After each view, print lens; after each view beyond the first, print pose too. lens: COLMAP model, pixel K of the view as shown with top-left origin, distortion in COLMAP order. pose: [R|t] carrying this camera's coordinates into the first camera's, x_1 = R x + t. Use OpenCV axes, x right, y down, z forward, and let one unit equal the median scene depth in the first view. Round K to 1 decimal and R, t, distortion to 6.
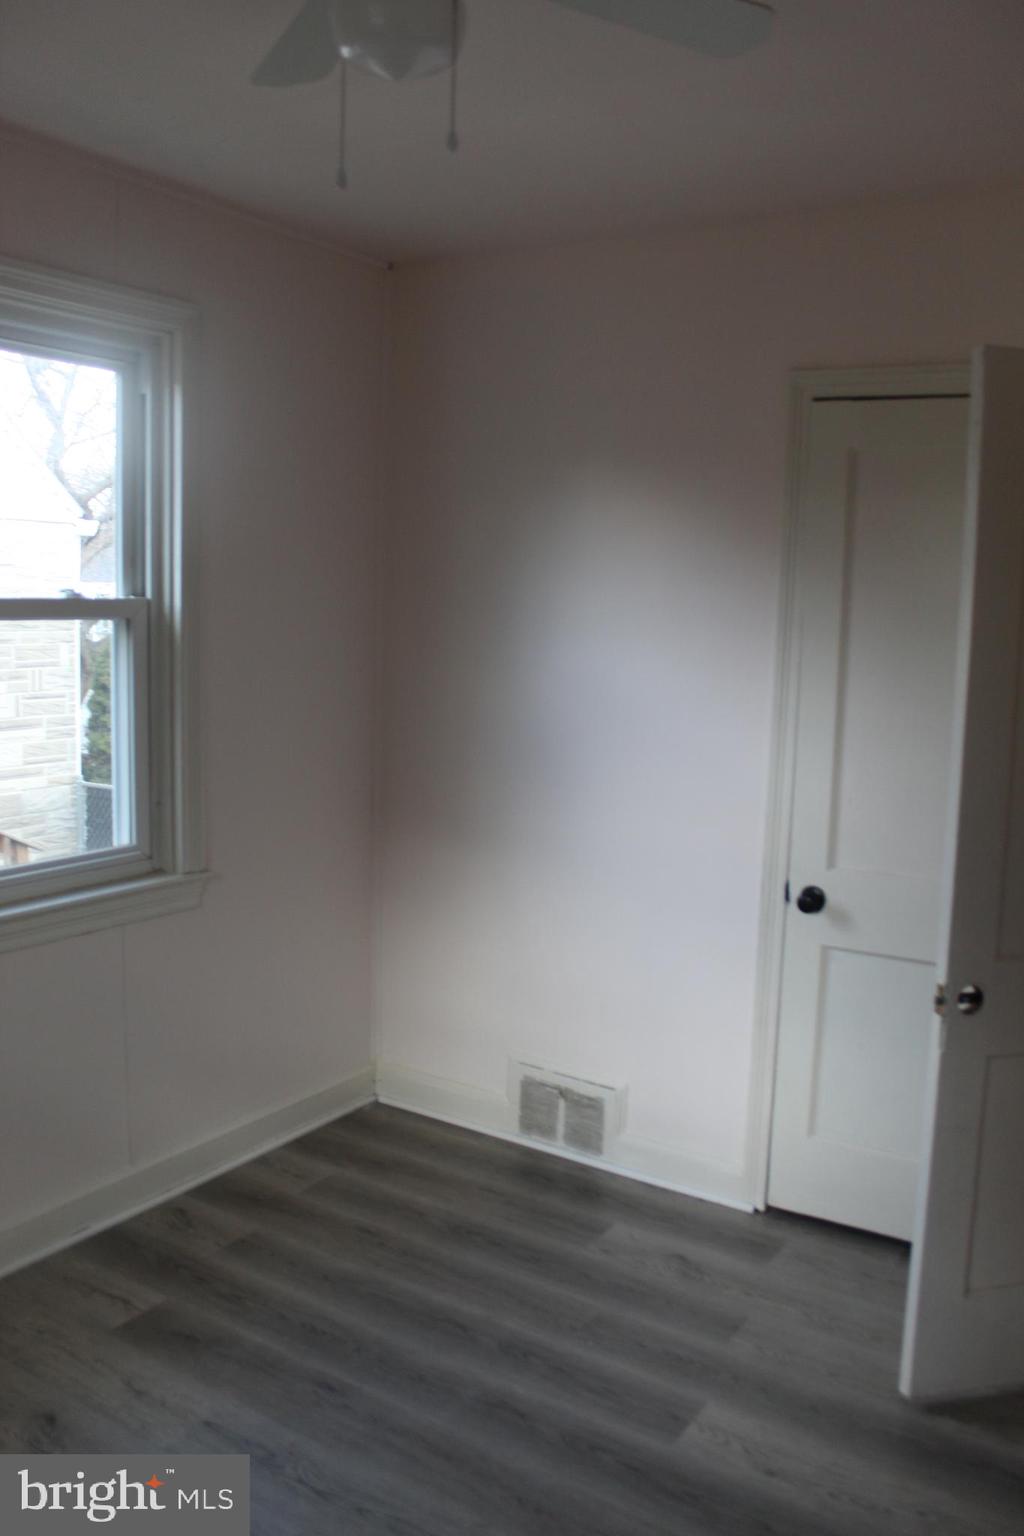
lens RADIAL K [[1274.3, 0, 511.3], [0, 1274.3, 764.1], [0, 0, 1]] dist [-0.158988, 0.131667]
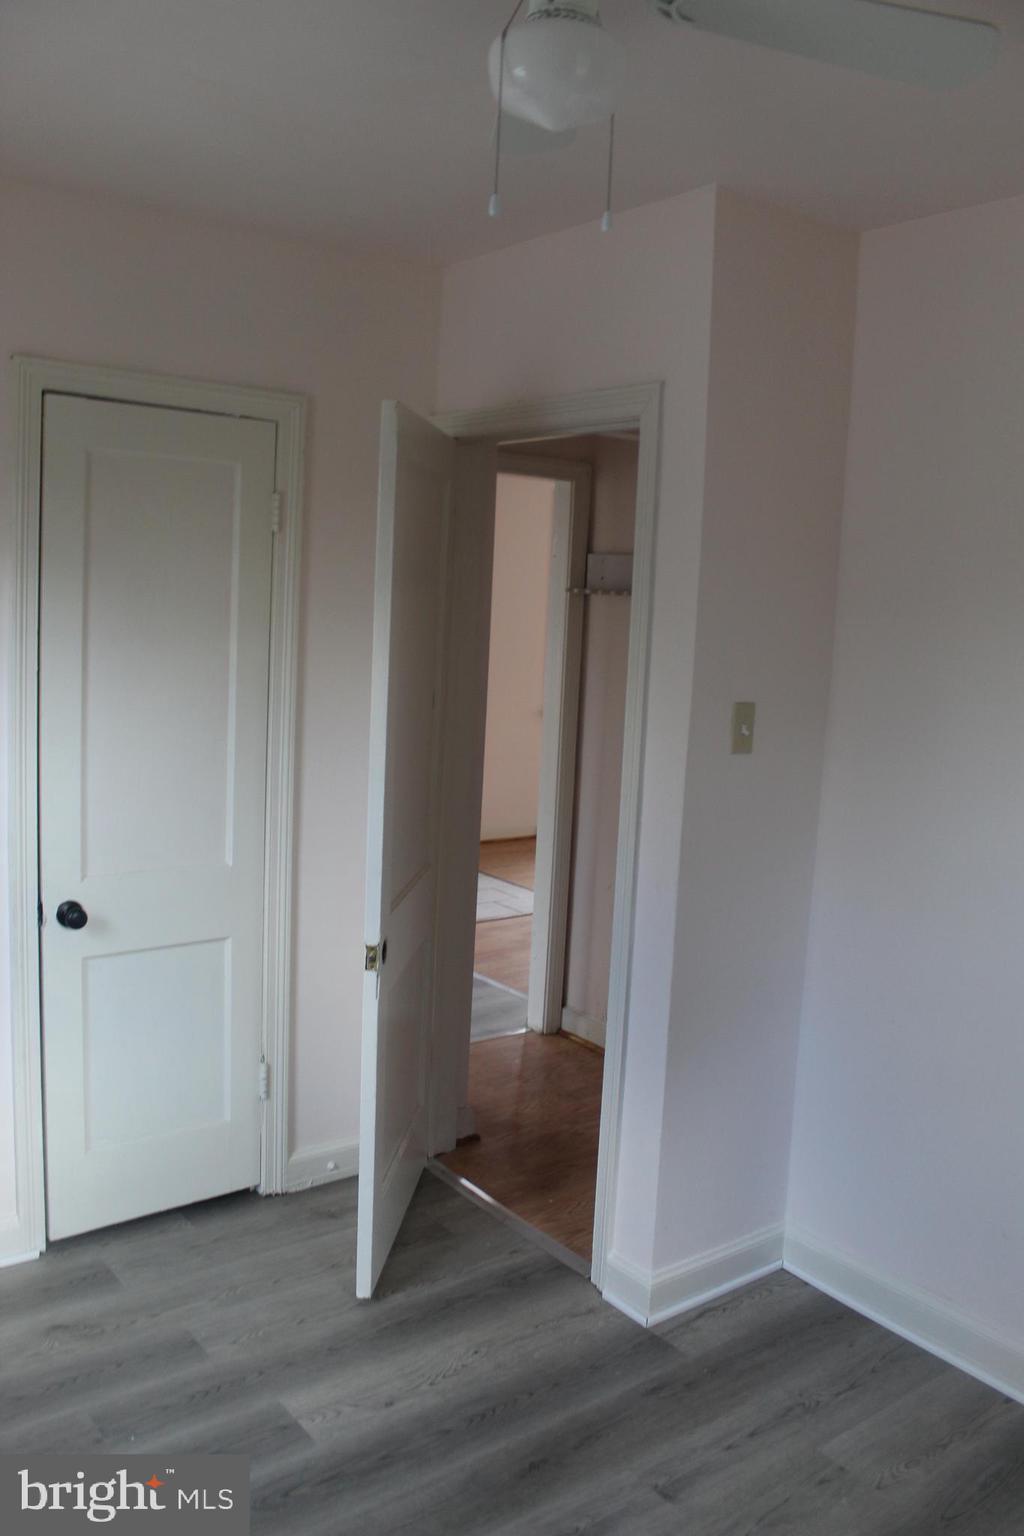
lens RADIAL K [[1274.3, 0, 510.5], [0, 1274.3, 771.9], [0, 0, 1]] dist [-0.158988, 0.131667]
pose [[0.321015, -0.140852, 0.936542, -0.597569], [0.077986, 0.989452, 0.122079, -0.101927], [-0.943858, 0.033848, 0.328613, 0.410267]]
